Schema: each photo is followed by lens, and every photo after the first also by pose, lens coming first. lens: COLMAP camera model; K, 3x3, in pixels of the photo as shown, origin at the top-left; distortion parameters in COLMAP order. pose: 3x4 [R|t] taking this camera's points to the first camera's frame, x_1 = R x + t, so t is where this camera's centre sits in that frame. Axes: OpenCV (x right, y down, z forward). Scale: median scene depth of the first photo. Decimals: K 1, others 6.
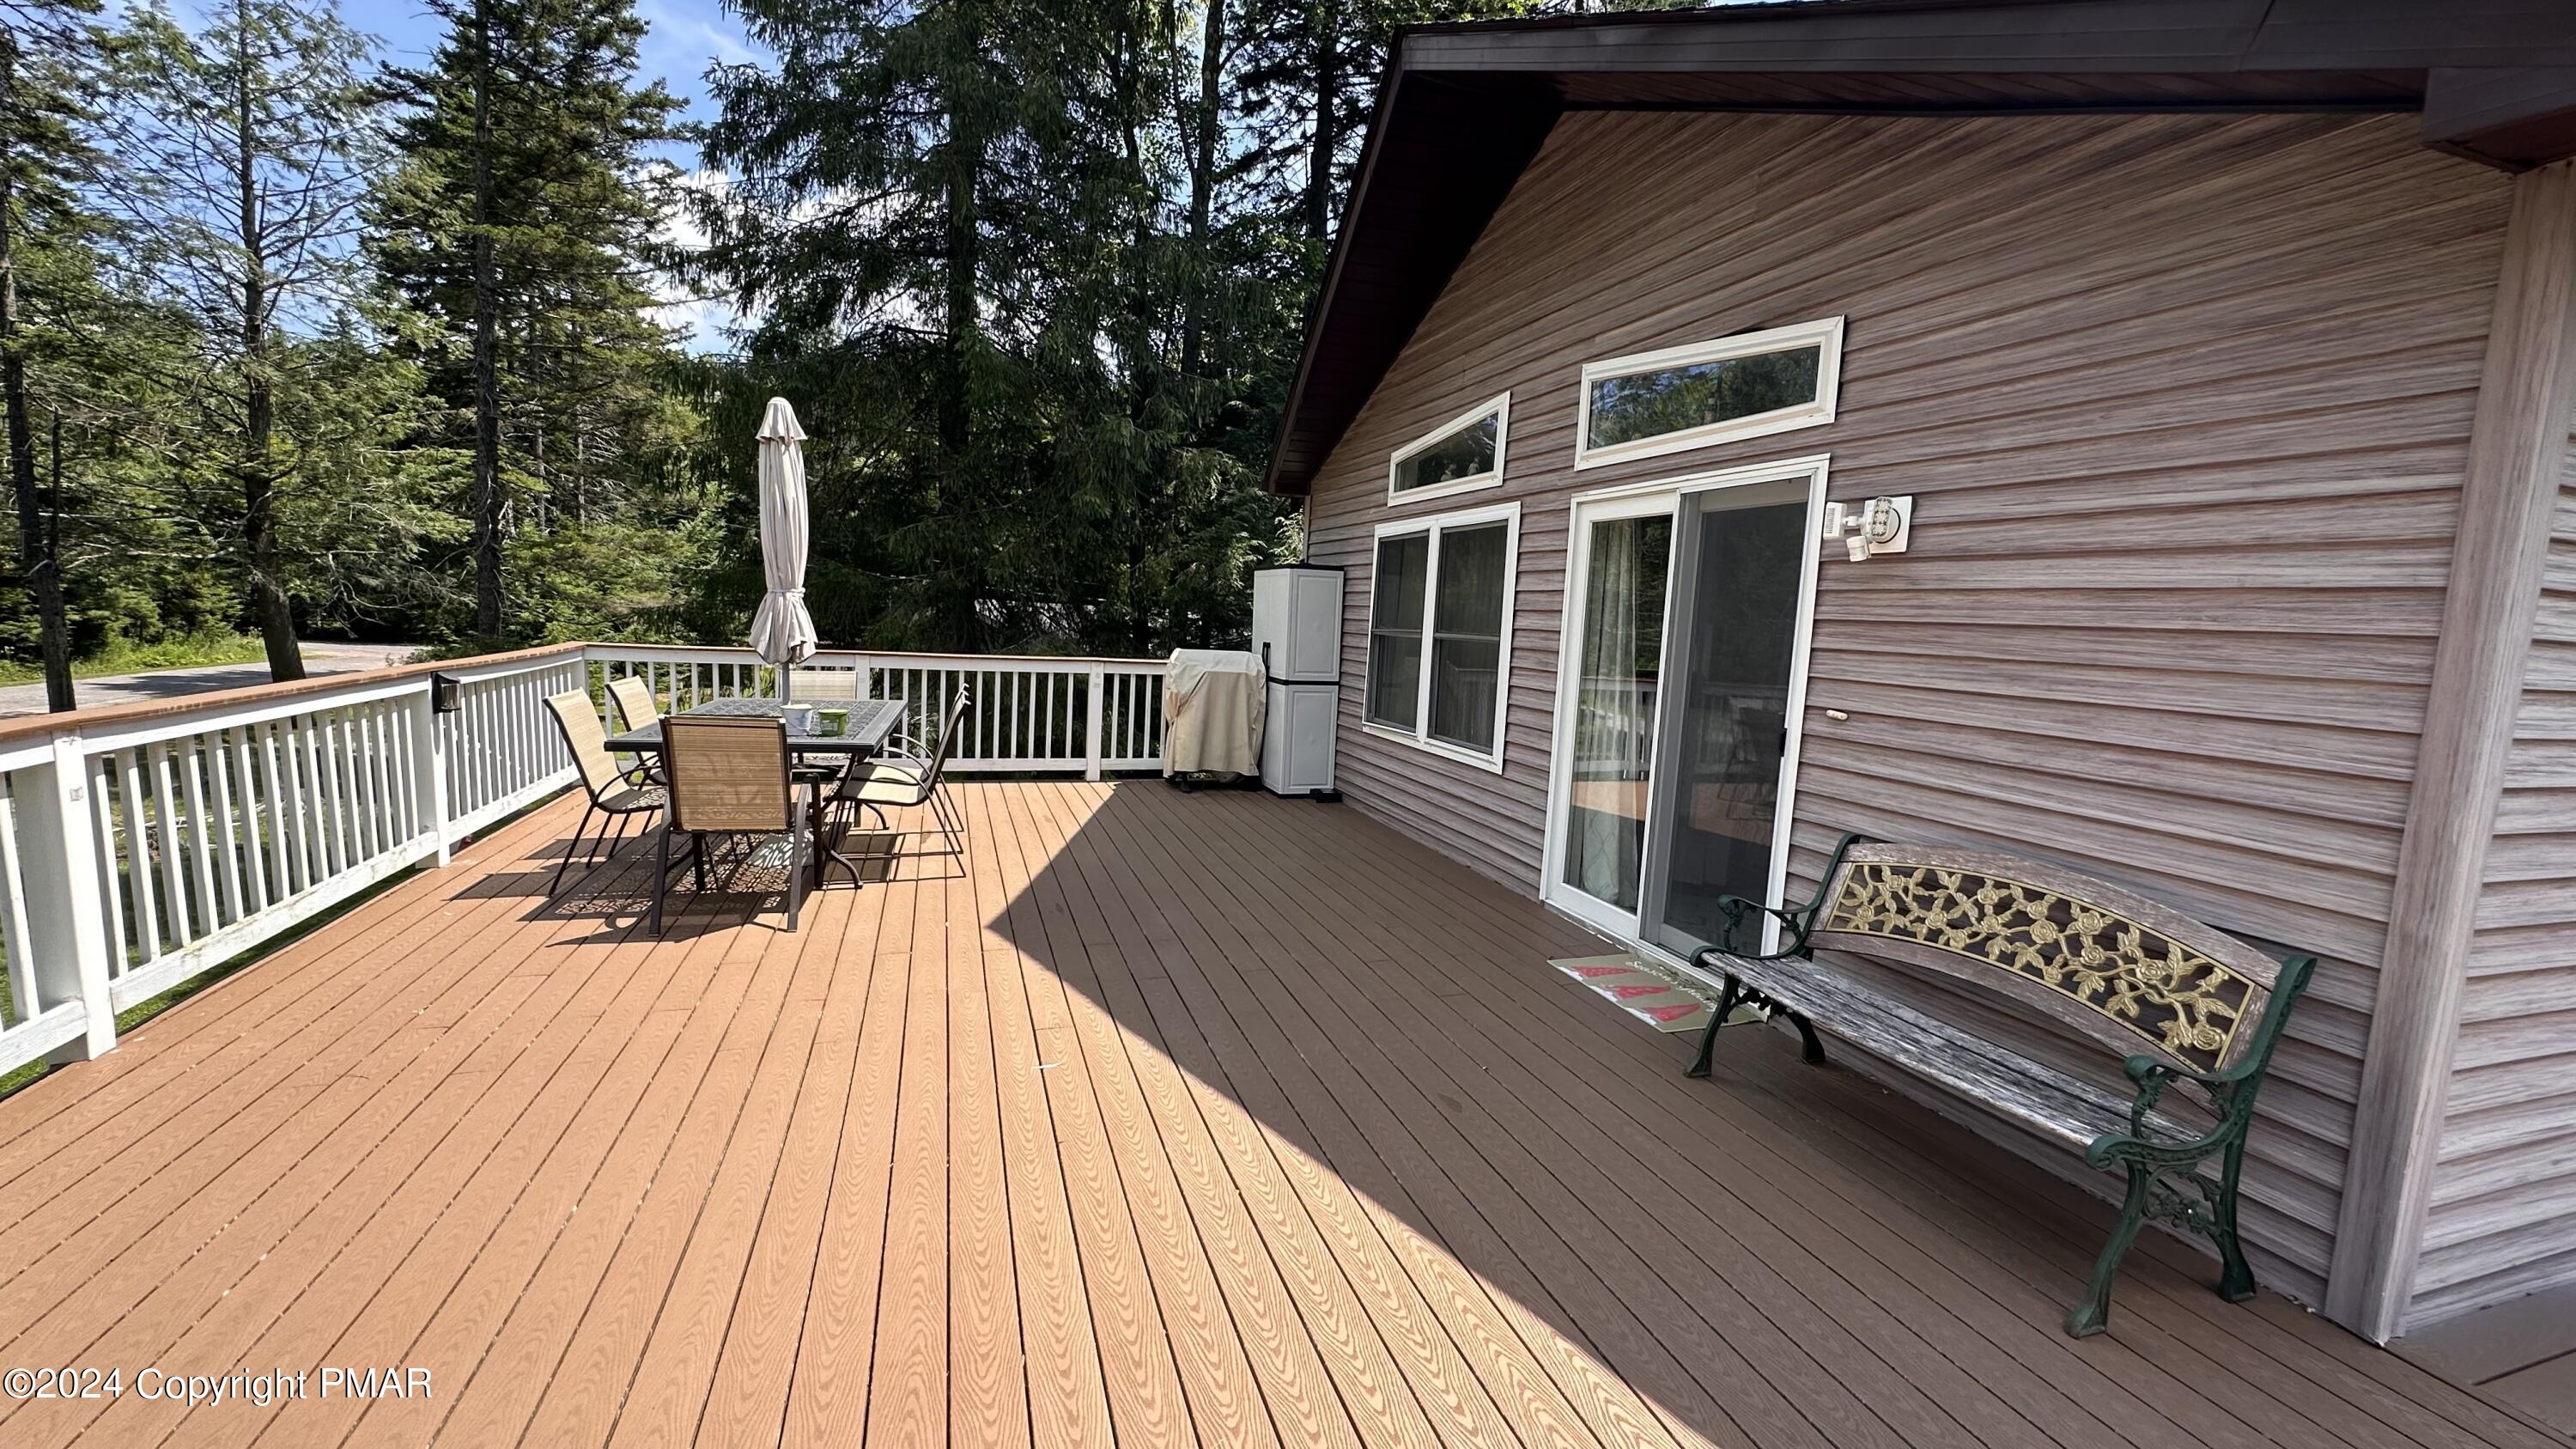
lens RADIAL K [[1032.4, 0, 1291.8], [0, 1032.4, 723.1], [0, 0, 1]] dist [-0.001190, 0.000140]
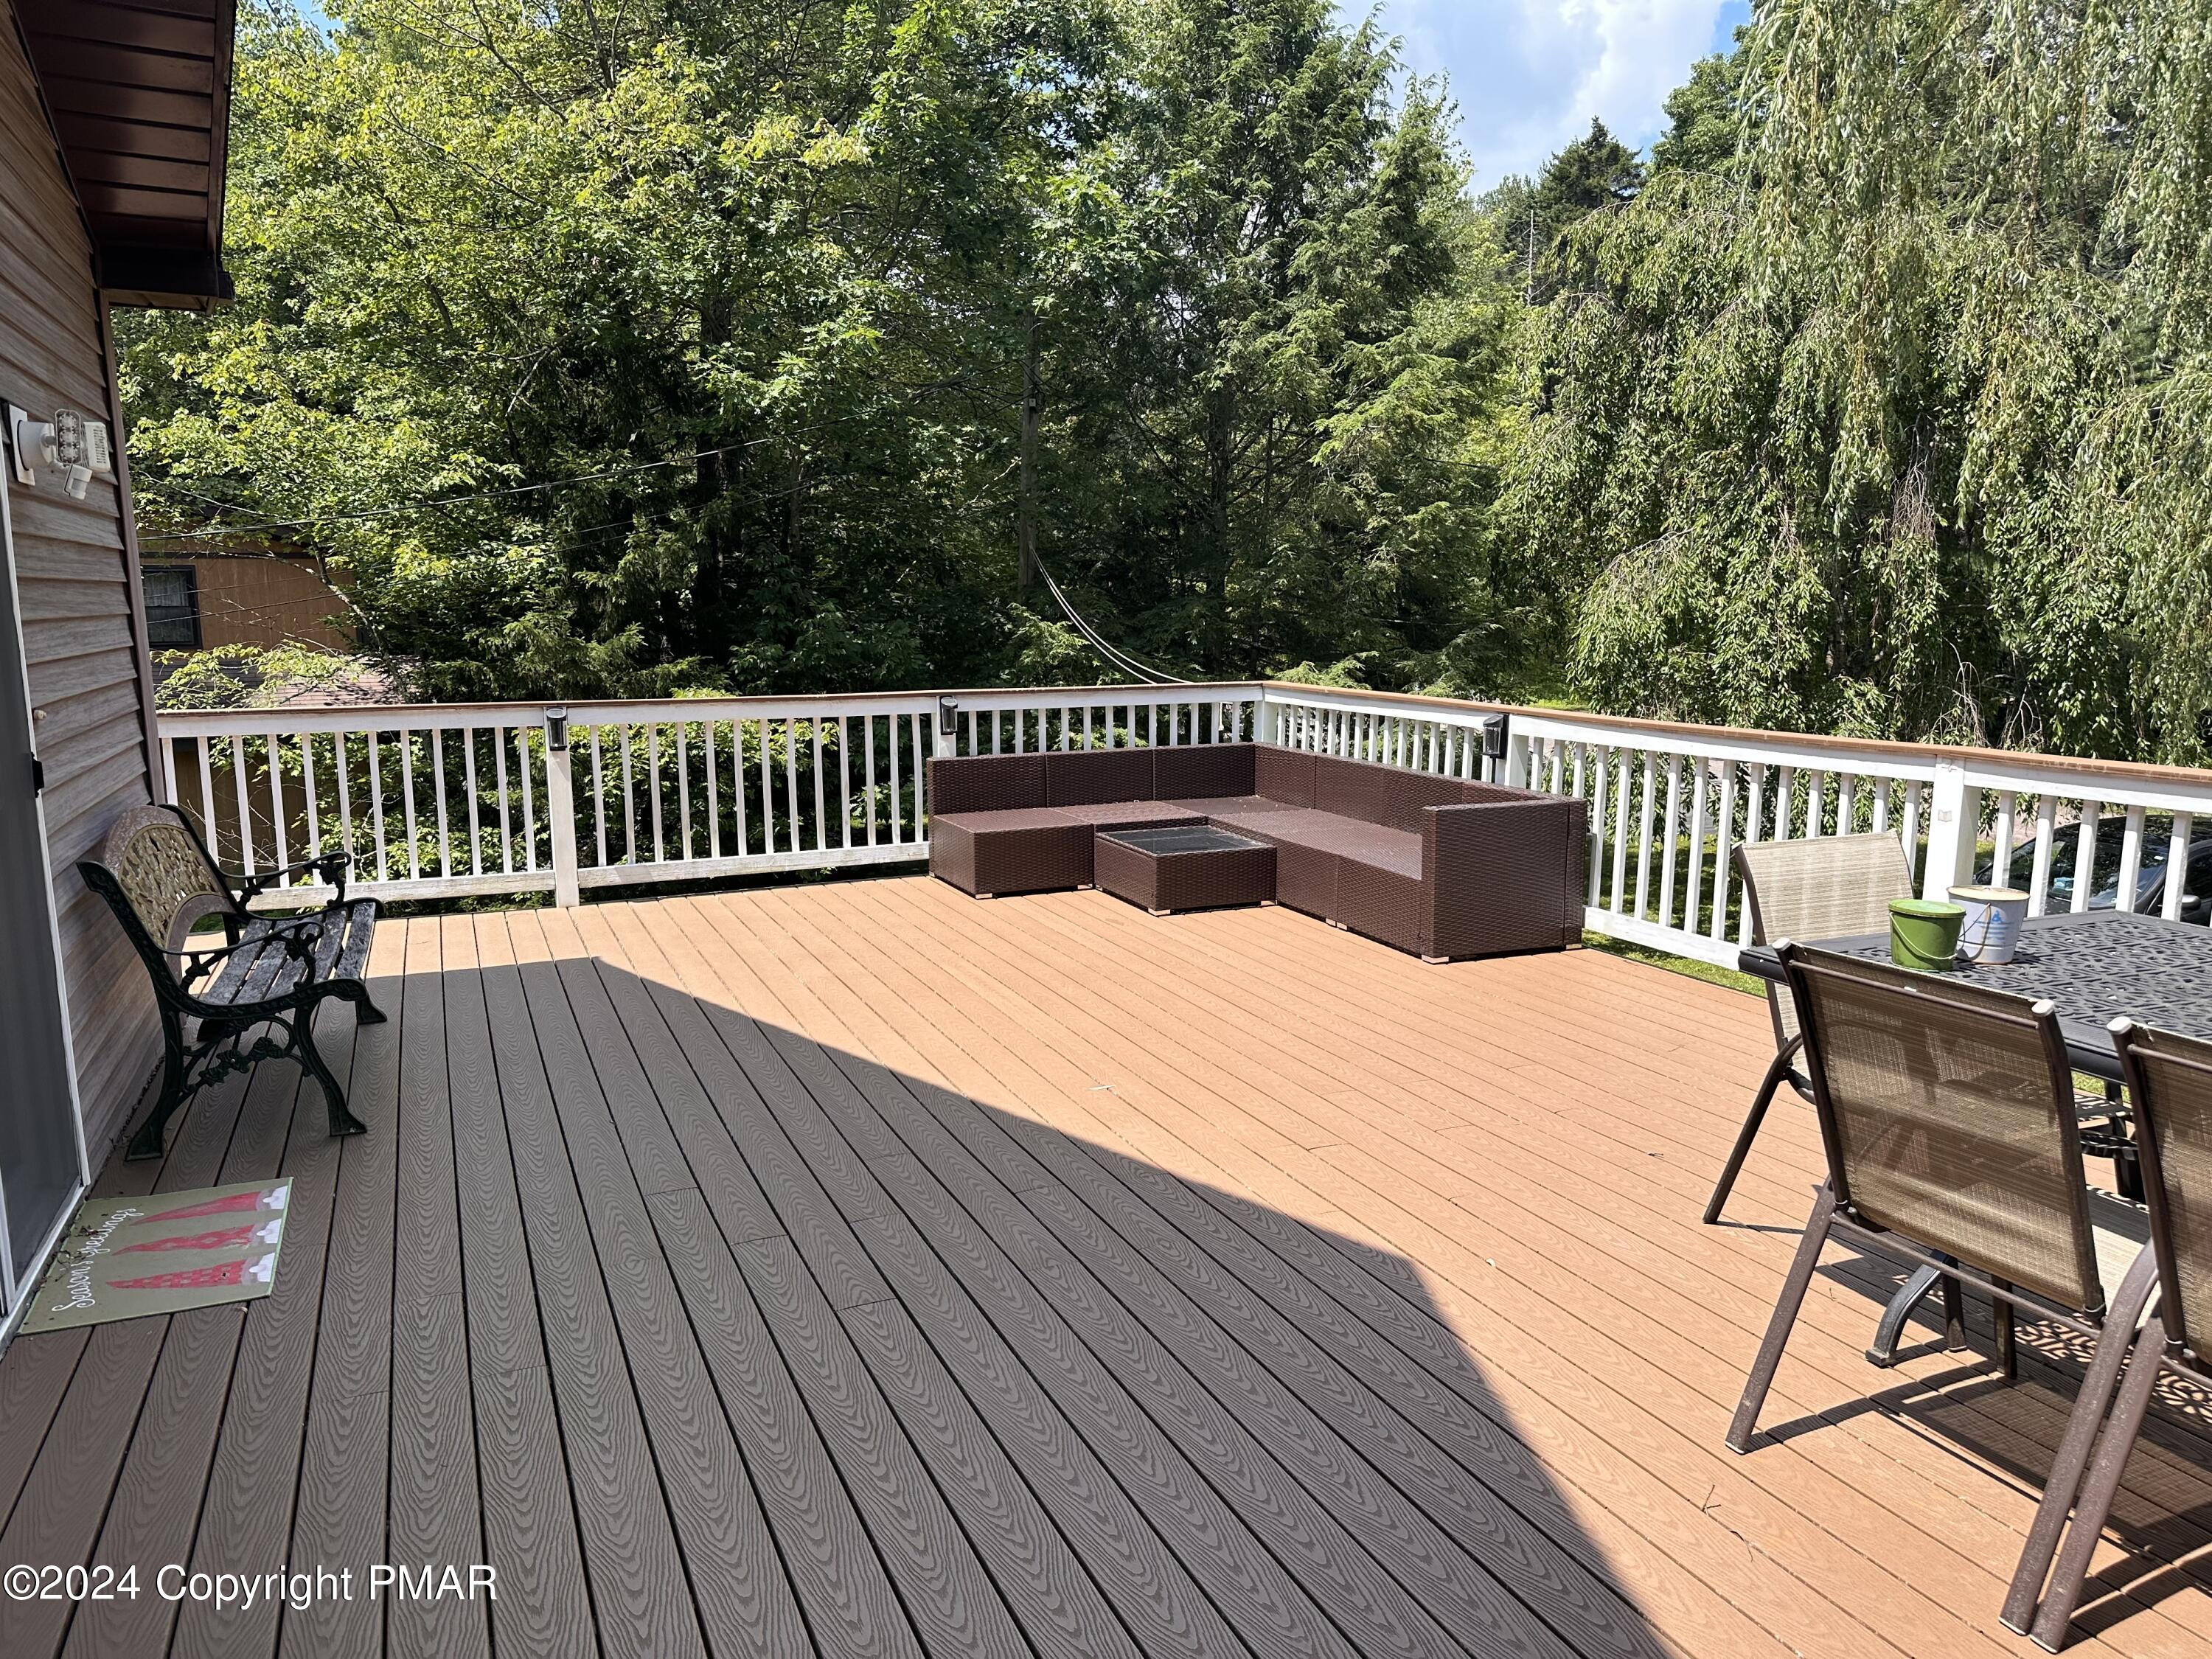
lens RADIAL K [[1531.4, 0, 1114.9], [0, 1531.4, 865.3], [0, 0, 1]] dist [0.129724, -0.214627]
pose [[-0.994197, -0.030388, -0.103194, -0.057650], [-0.057490, 0.960884, 0.270918, -0.160481], [0.090924, 0.275279, -0.957055, 1.429617]]
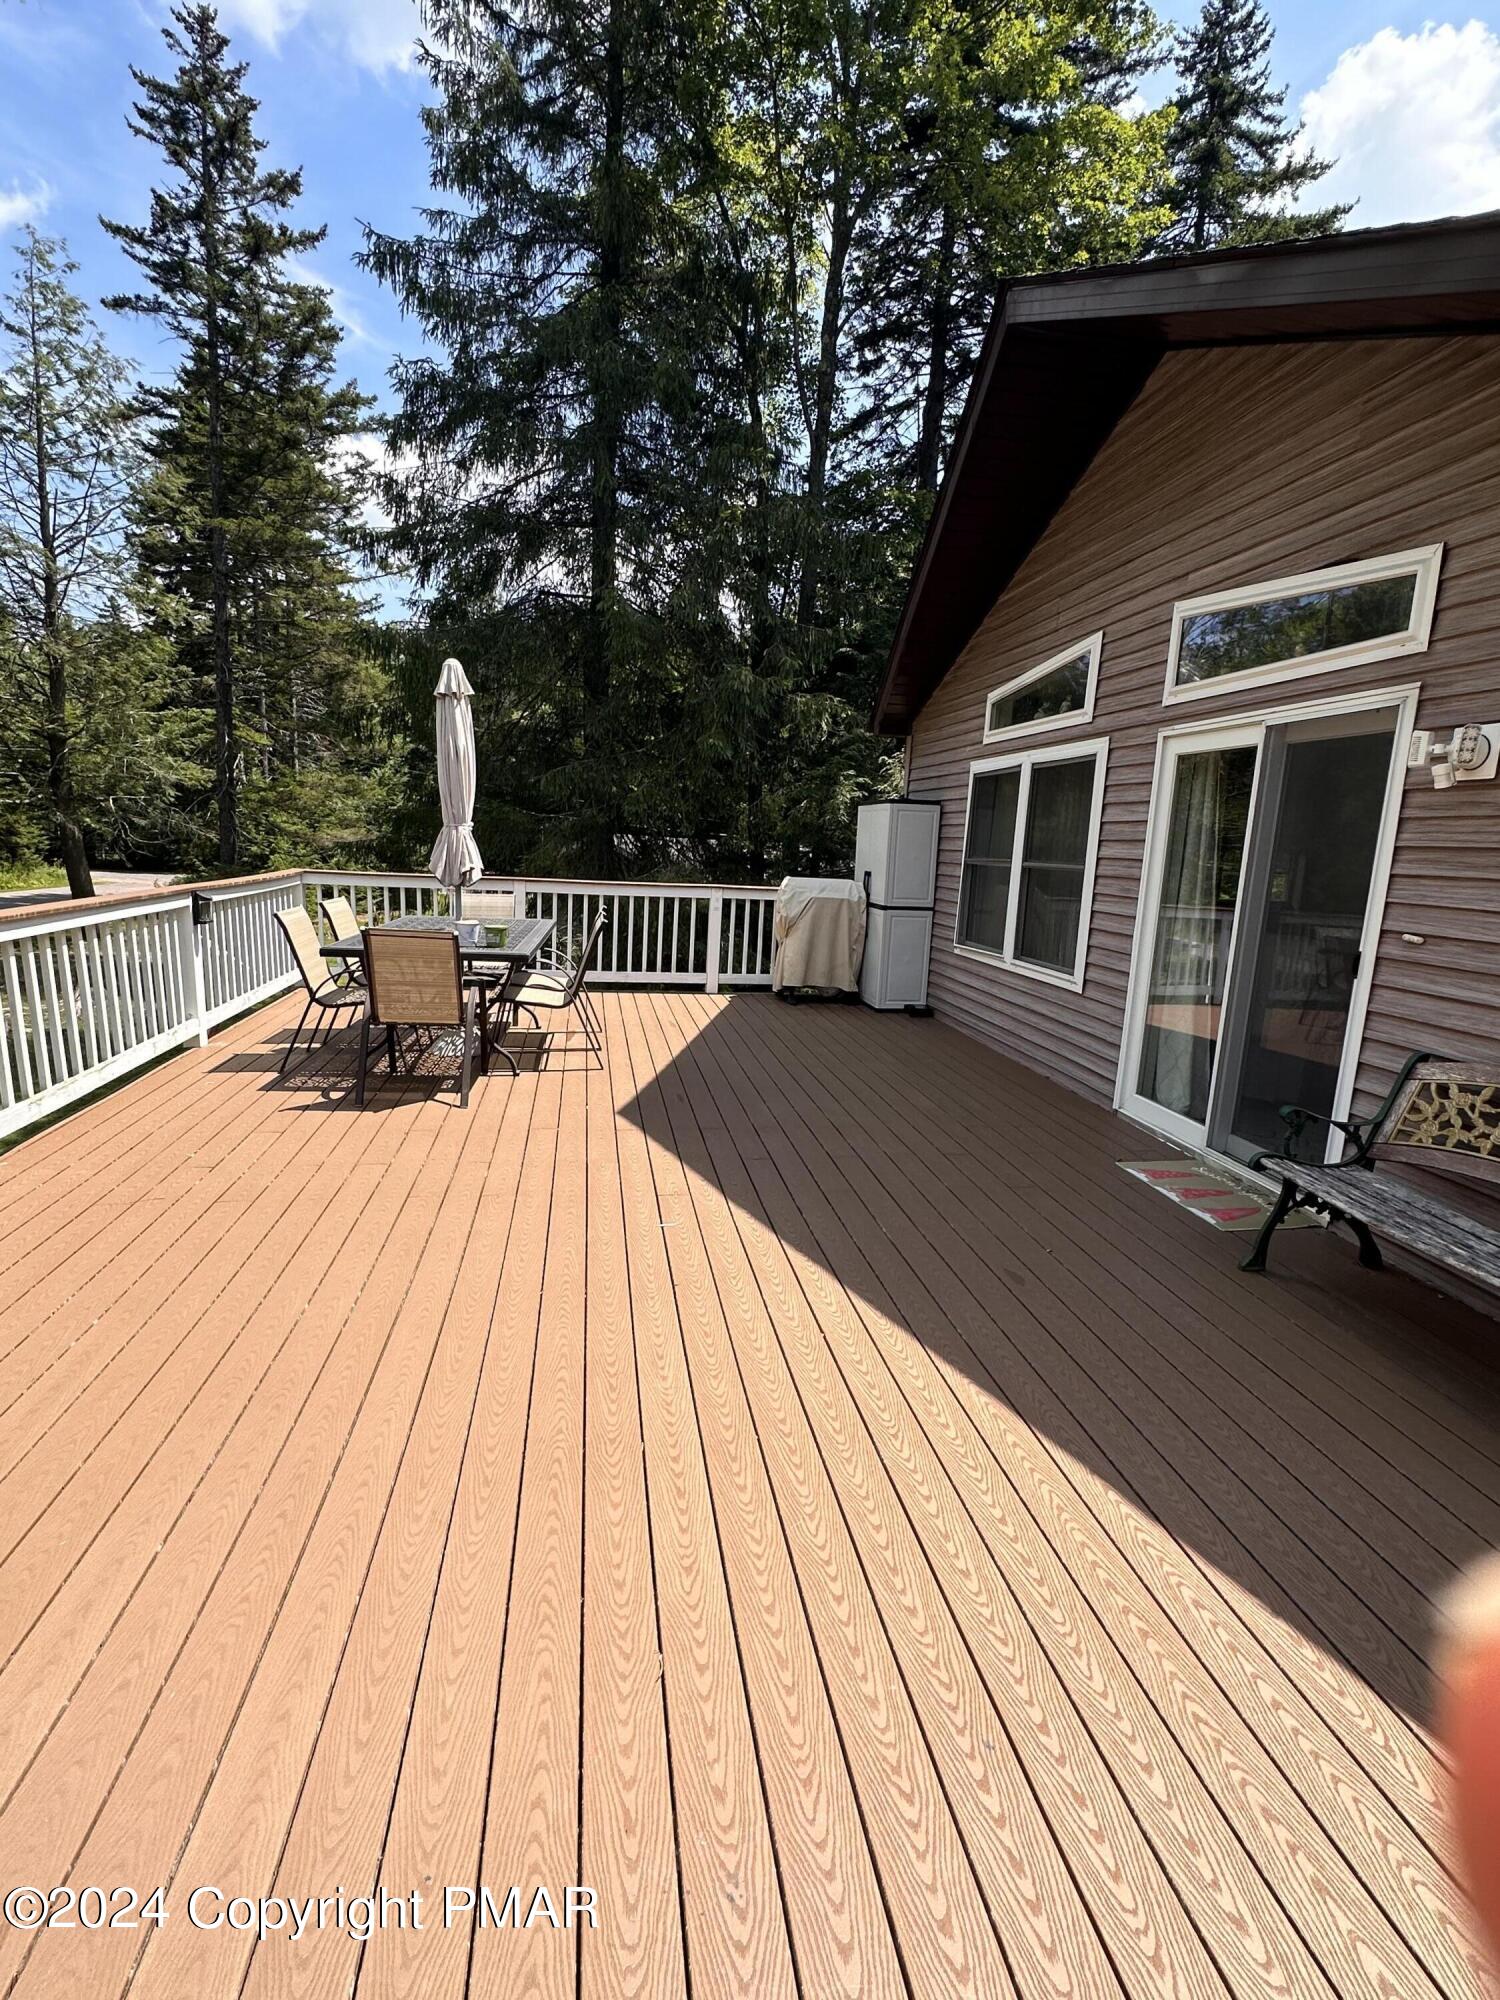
lens RADIAL K [[934.6, 0, 750.2], [0, 934.6, 1003.3], [0, 0, 1]] dist [0.000051, -0.000145]
pose [[0.988234, 0.024553, -0.150966, 0.009126], [-0.015539, 0.998041, 0.060600, 0.006864], [0.152159, -0.057541, 0.986680, -0.021503]]
